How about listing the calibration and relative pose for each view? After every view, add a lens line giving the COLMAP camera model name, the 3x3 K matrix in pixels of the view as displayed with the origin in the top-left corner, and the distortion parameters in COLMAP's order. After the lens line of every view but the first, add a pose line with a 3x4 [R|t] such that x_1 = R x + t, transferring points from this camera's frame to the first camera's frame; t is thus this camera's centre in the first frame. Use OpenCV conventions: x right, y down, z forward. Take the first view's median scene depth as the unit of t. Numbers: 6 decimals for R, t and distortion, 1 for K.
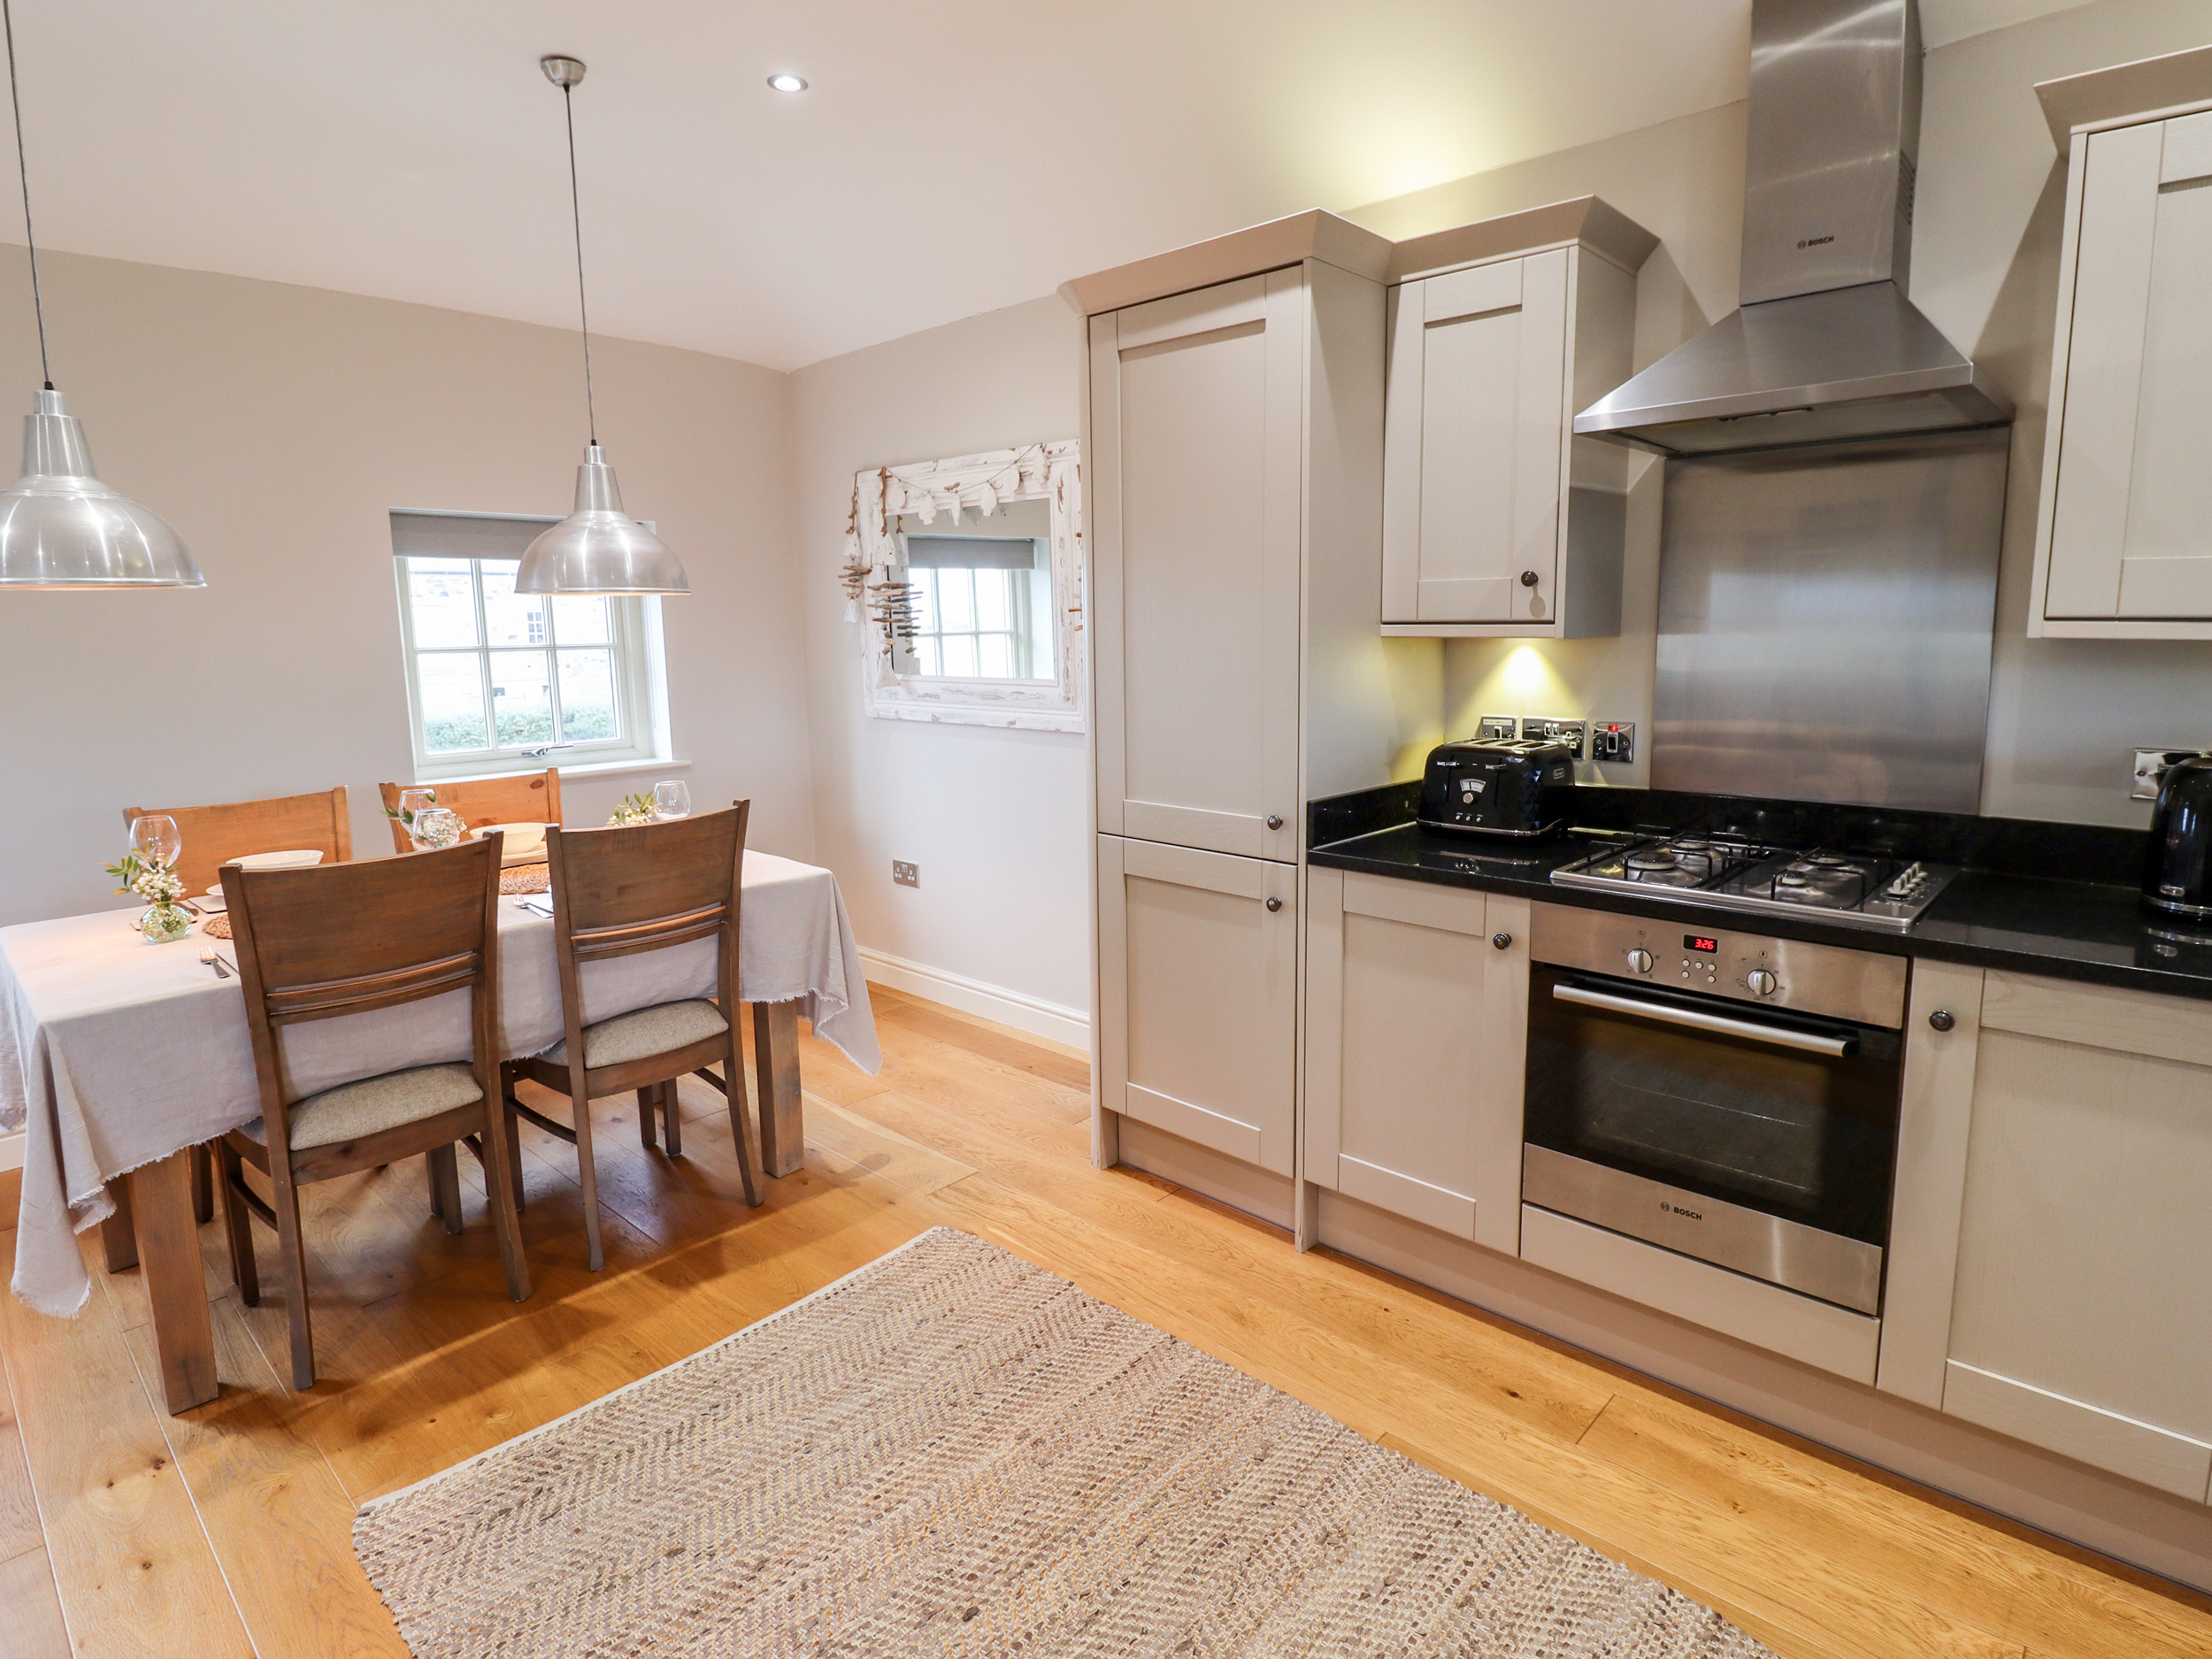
lens RADIAL K [[1170.2, 0, 1171.6], [0, 1170.2, 788.6], [0, 0, 1]] dist [-0.002154, -0.014768]
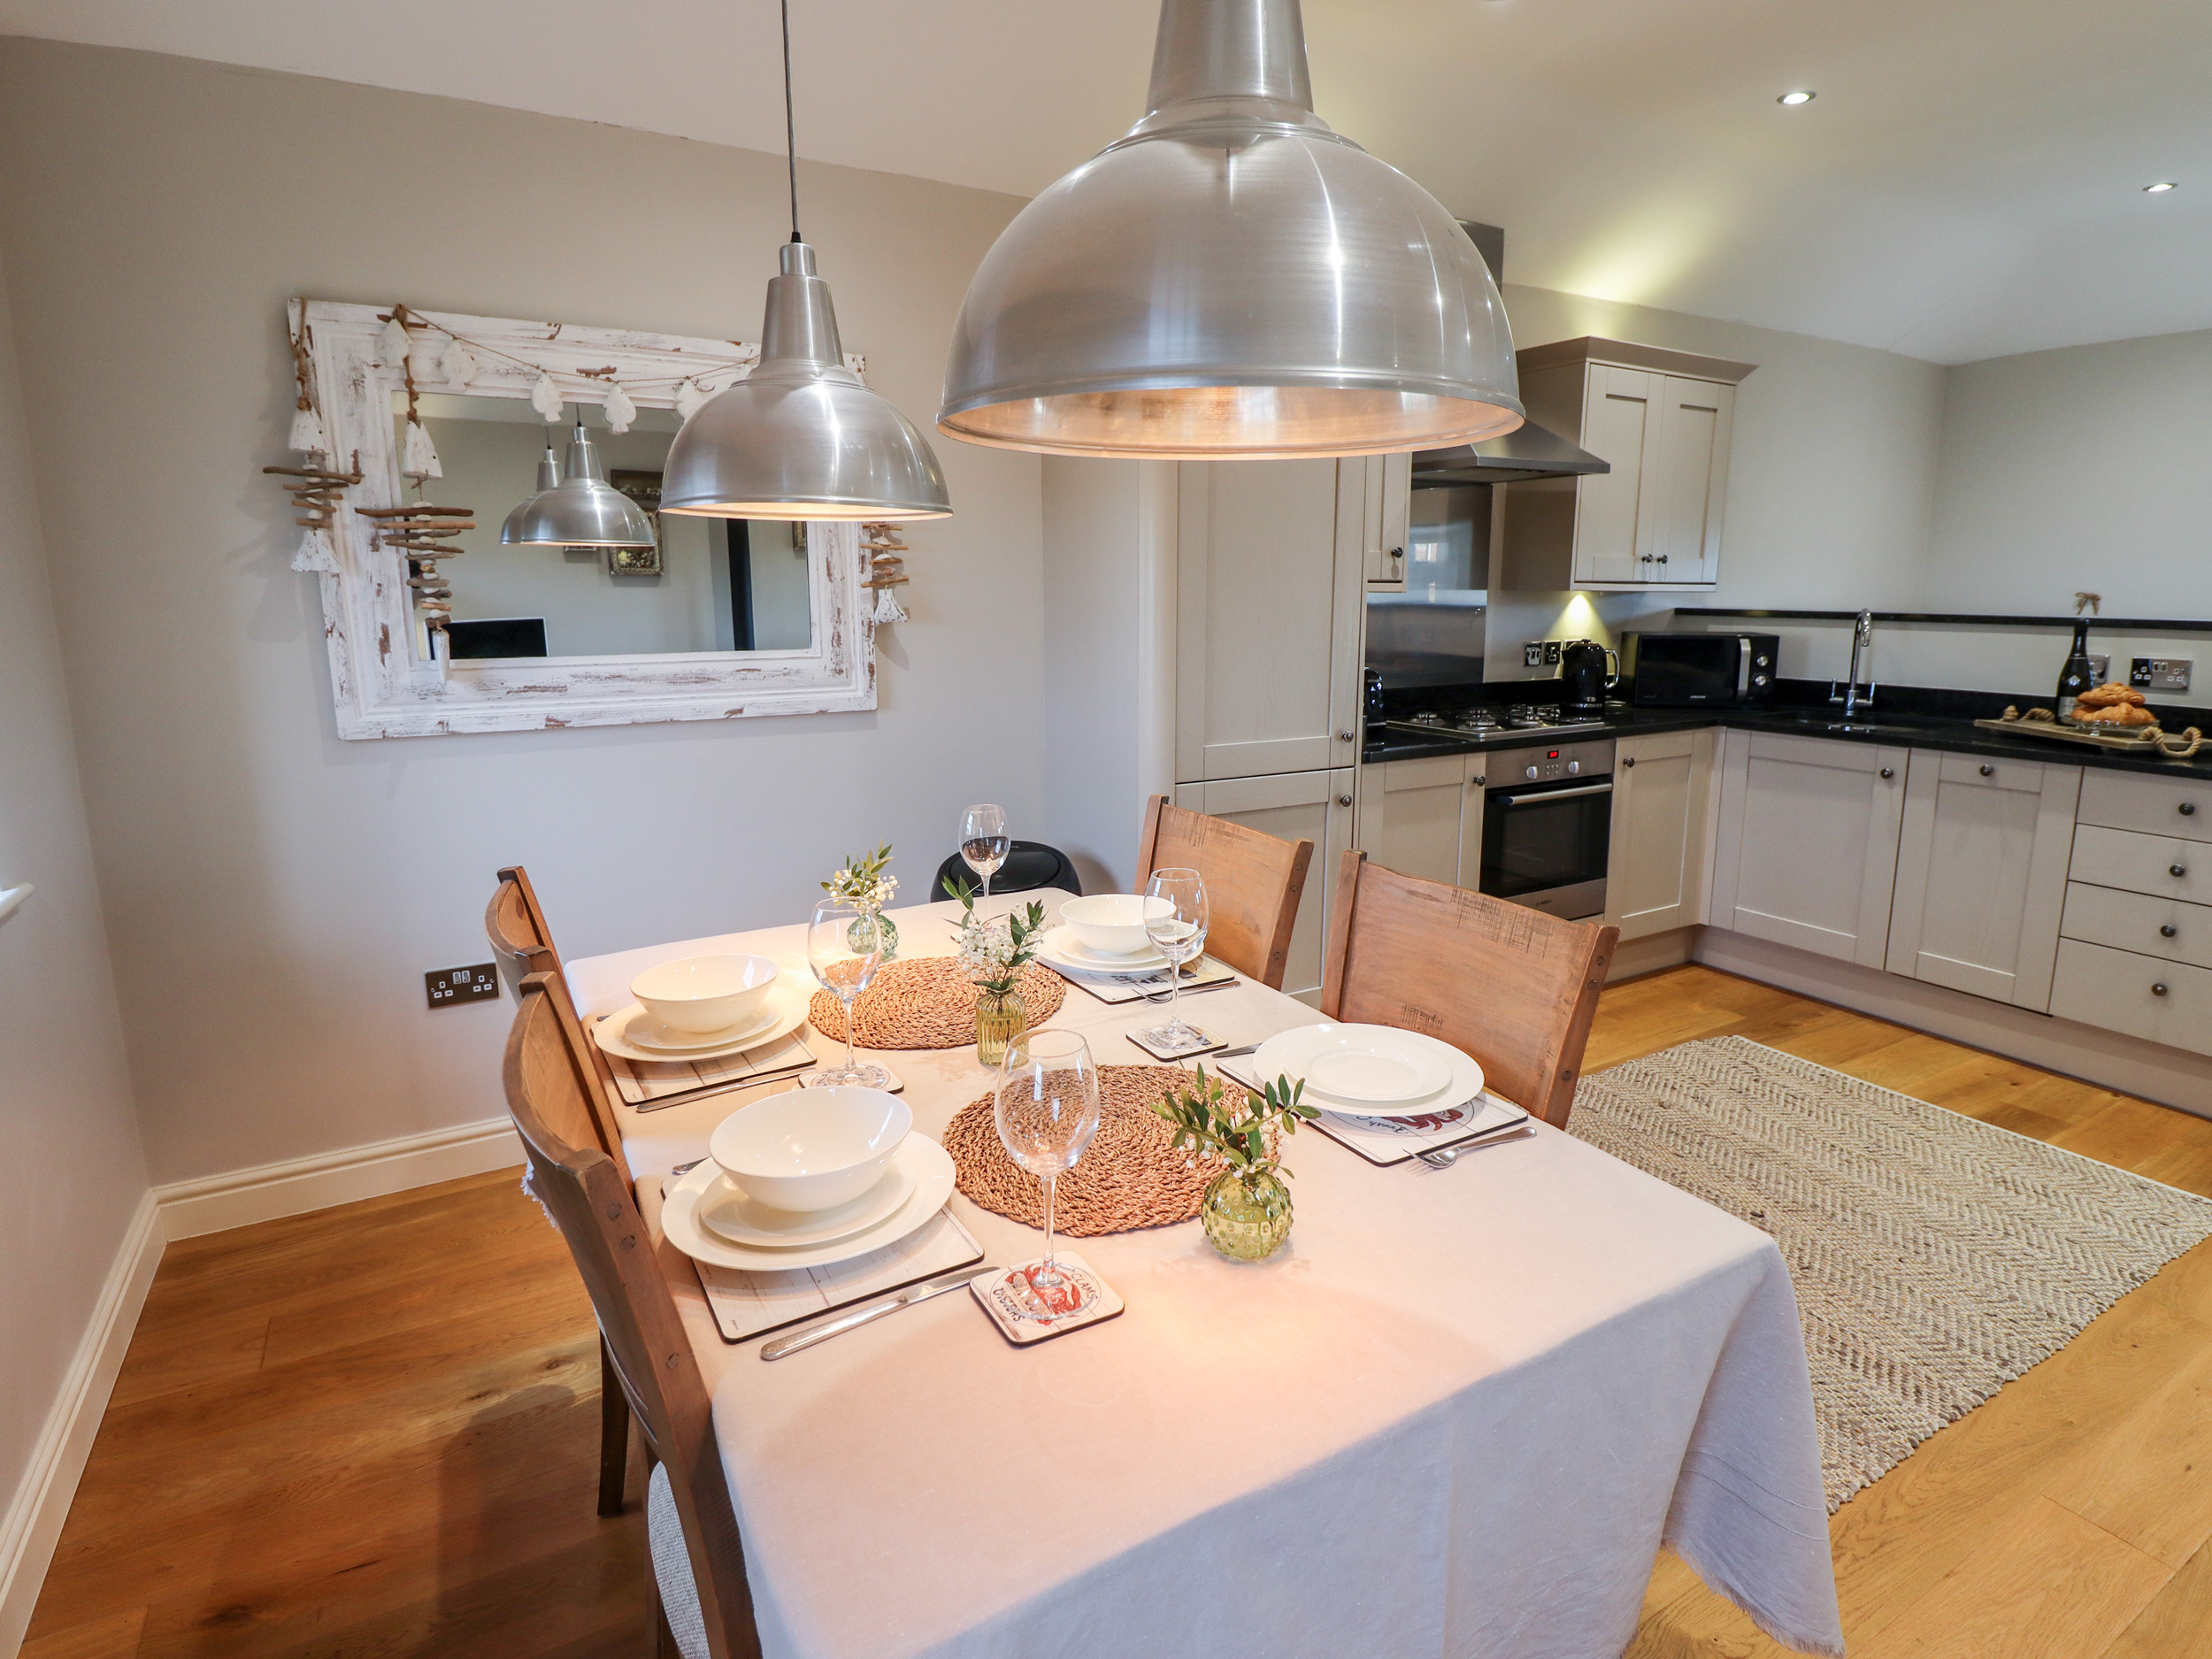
lens RADIAL K [[1170.1, 0, 1100.3], [0, 1170.1, 797.0], [0, 0, 1]] dist [0.001145, -0.014675]
pose [[0.310927, -0.157338, 0.937320, -1.364591], [0.132213, 0.983774, 0.121278, -0.109224], [-0.941193, 0.086217, 0.326684, 0.952251]]
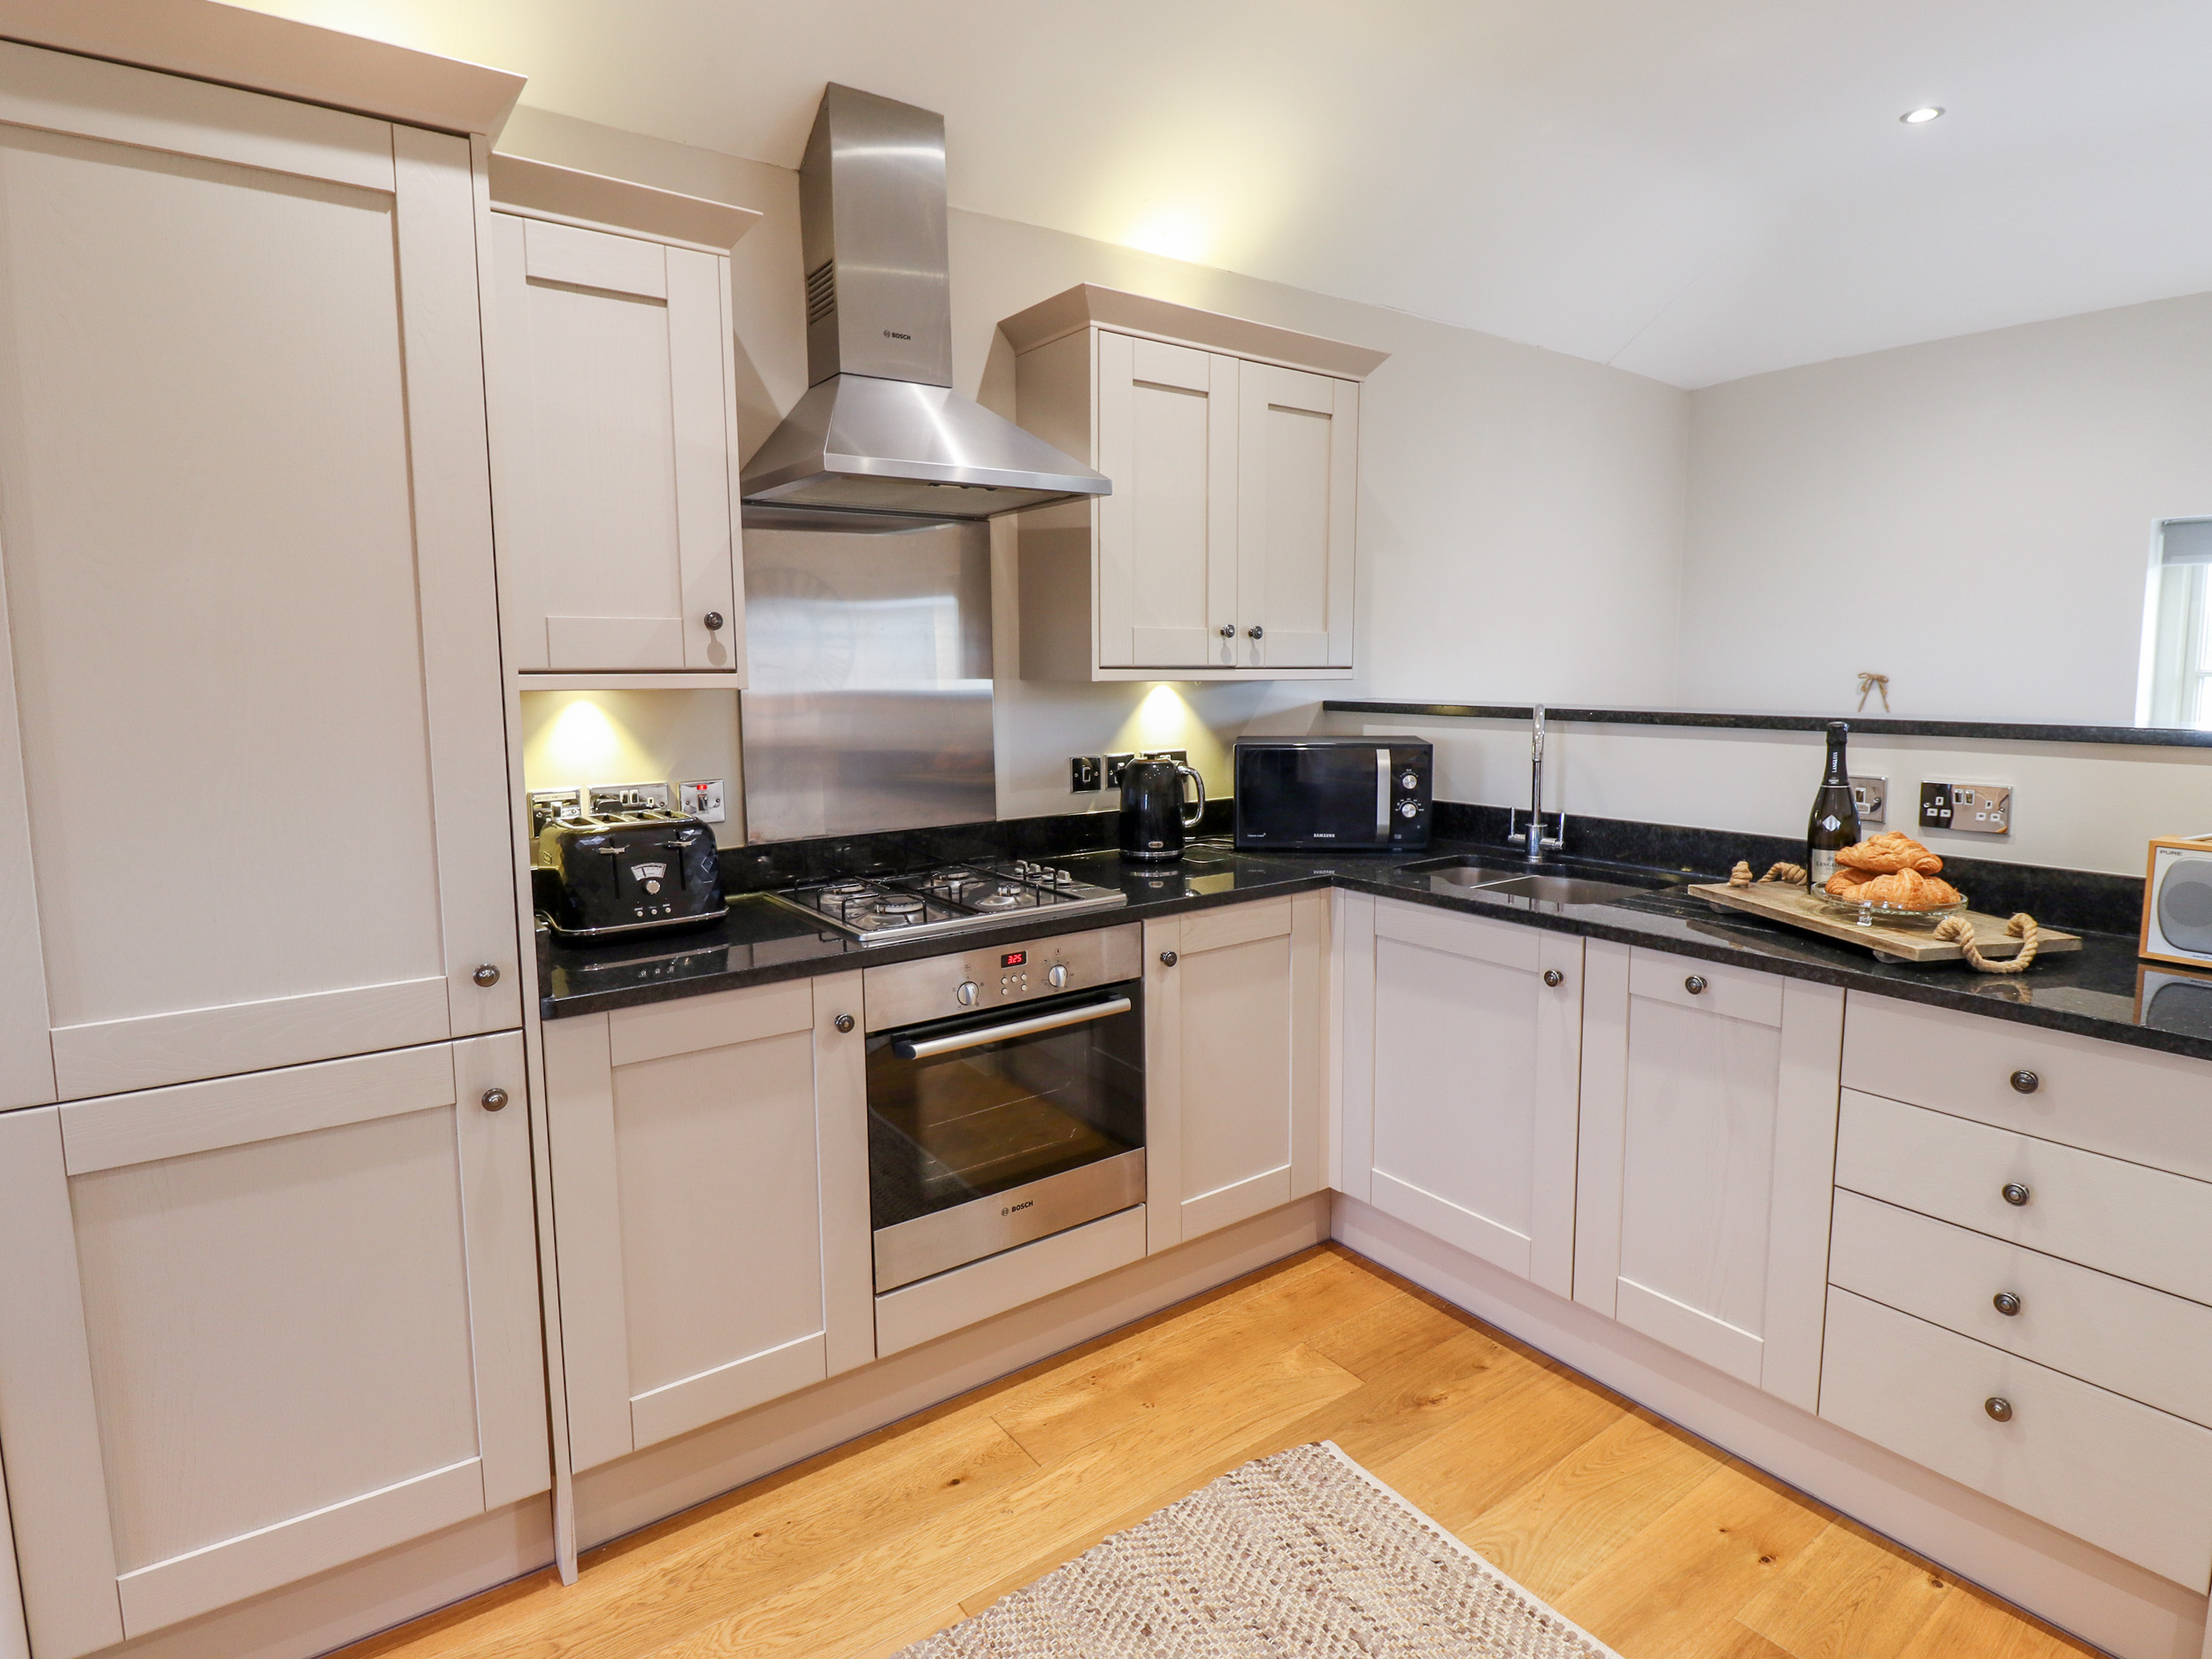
lens RADIAL K [[1176.6, 0, 1104.0], [0, 1176.6, 794.9], [0, 0, 1]] dist [-0.000001, -0.015580]
pose [[0.215199, -0.096113, 0.971829, -0.525979], [0.144076, 0.987380, 0.065747, -0.071646], [-0.965884, 0.125868, 0.226331, 0.571612]]
